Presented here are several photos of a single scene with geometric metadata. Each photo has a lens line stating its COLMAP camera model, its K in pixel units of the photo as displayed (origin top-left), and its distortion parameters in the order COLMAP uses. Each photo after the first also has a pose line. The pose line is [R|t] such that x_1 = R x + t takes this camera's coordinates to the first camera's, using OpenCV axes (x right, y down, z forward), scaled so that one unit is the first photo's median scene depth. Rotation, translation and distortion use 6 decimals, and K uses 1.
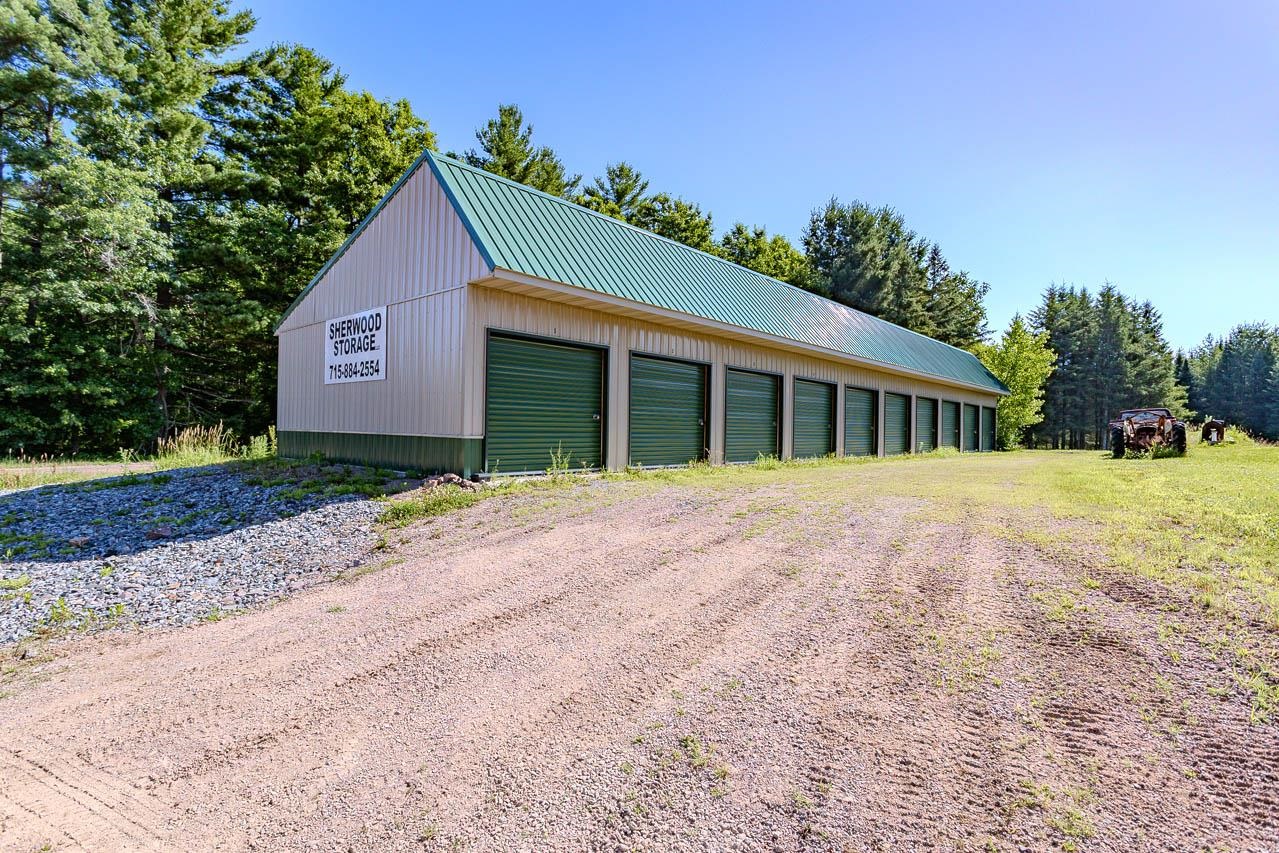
lens RADIAL K [[700.6, 0, 639.4], [0, 700.6, 426.3], [0, 0, 1]] dist [-0.000436, 0.000063]
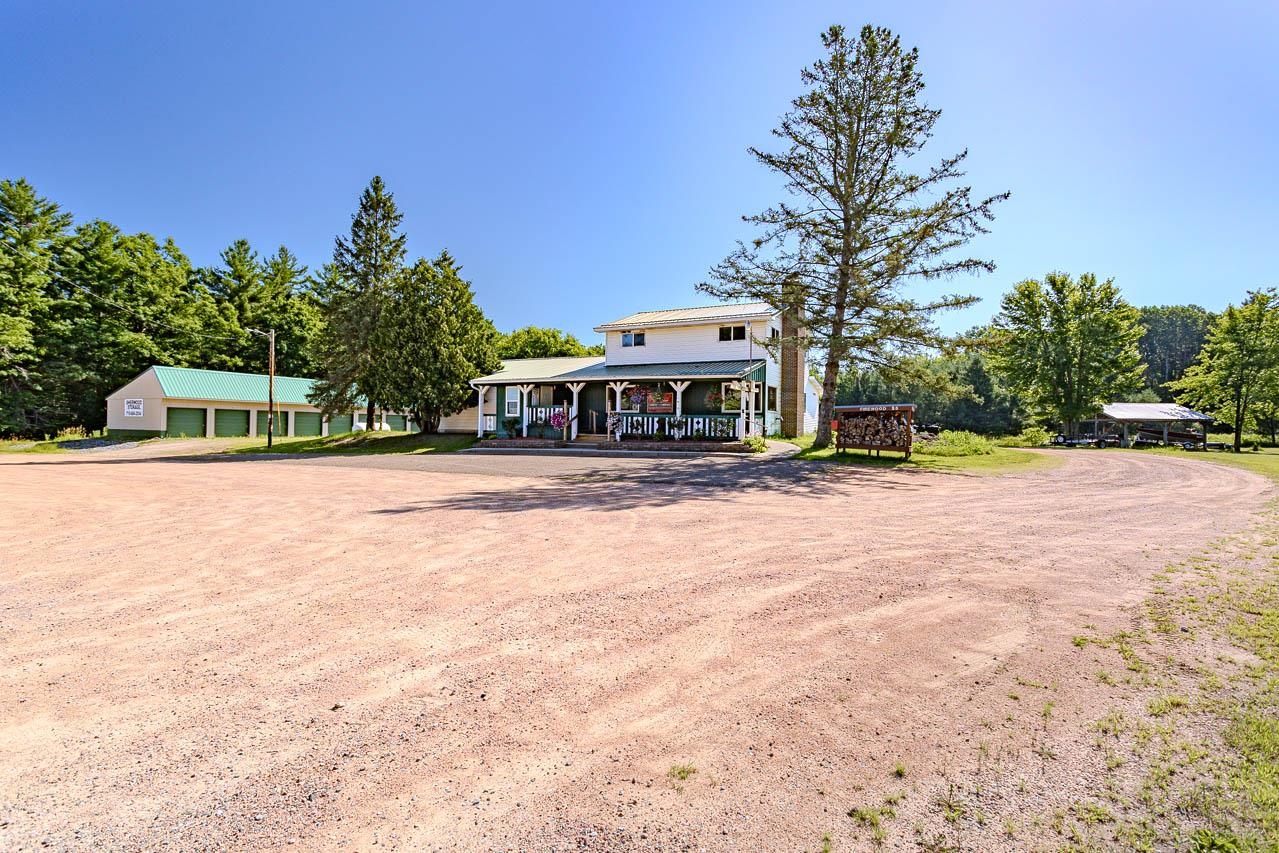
lens RADIAL K [[607.6, 0, 640.0], [0, 607.6, 429.6], [0, 0, 1]] dist [0.005453, 0.002372]
pose [[0.955674, -0.003323, 0.294408, 0.723639], [-0.002343, 0.999819, 0.018890, -0.033063], [-0.294417, -0.018742, 0.955493, -1.734152]]
